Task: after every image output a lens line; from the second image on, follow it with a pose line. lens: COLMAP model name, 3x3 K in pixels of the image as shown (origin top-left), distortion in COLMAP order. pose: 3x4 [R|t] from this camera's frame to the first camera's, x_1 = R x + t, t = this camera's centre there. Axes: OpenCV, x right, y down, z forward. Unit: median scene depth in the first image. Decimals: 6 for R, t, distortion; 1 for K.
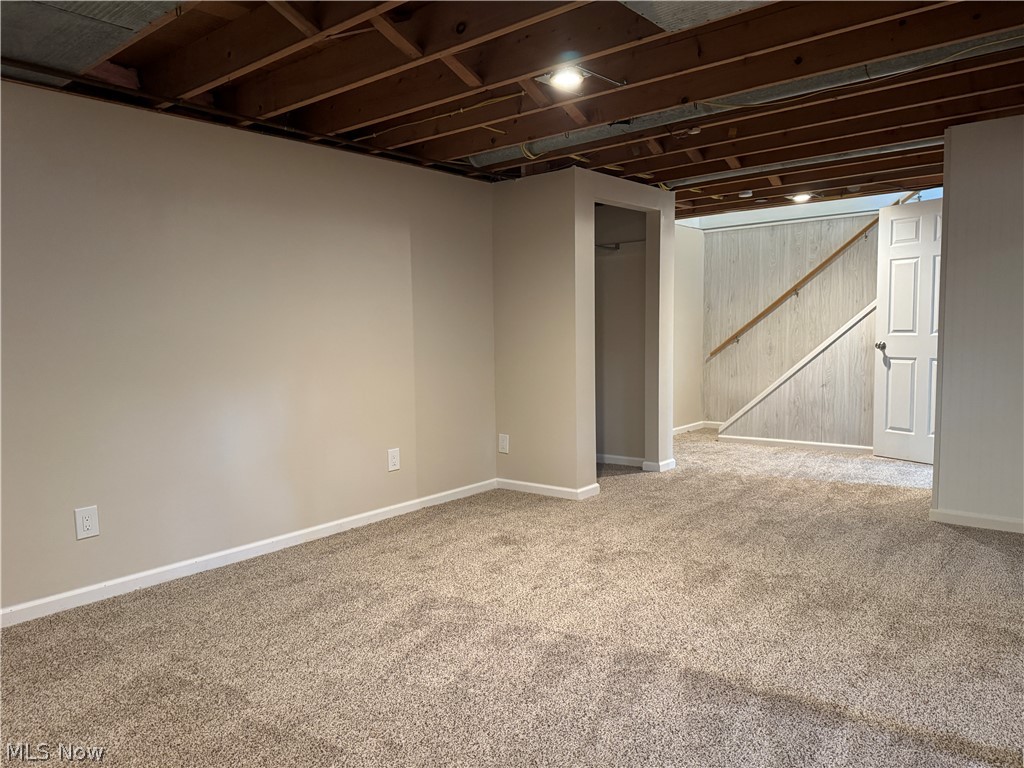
lens RADIAL K [[729.9, 0, 512.7], [0, 729.9, 386.1], [0, 0, 1]] dist [0.050047, -0.034174]
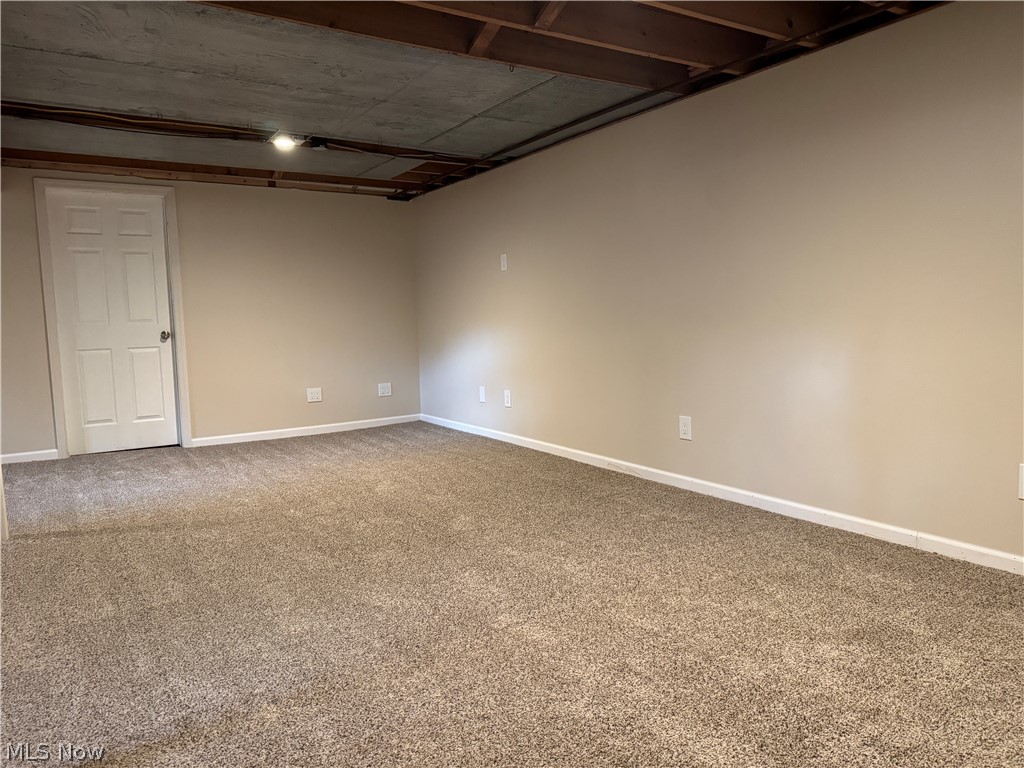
lens RADIAL K [[729.9, 0, 510.9], [0, 729.9, 383.5], [0, 0, 1]] dist [0.050047, -0.034174]
pose [[-0.285492, 0.130582, -0.949443, 0.643682], [-0.043387, 0.987897, 0.148917, -0.064788], [0.957399, 0.083708, -0.276371, 0.918910]]
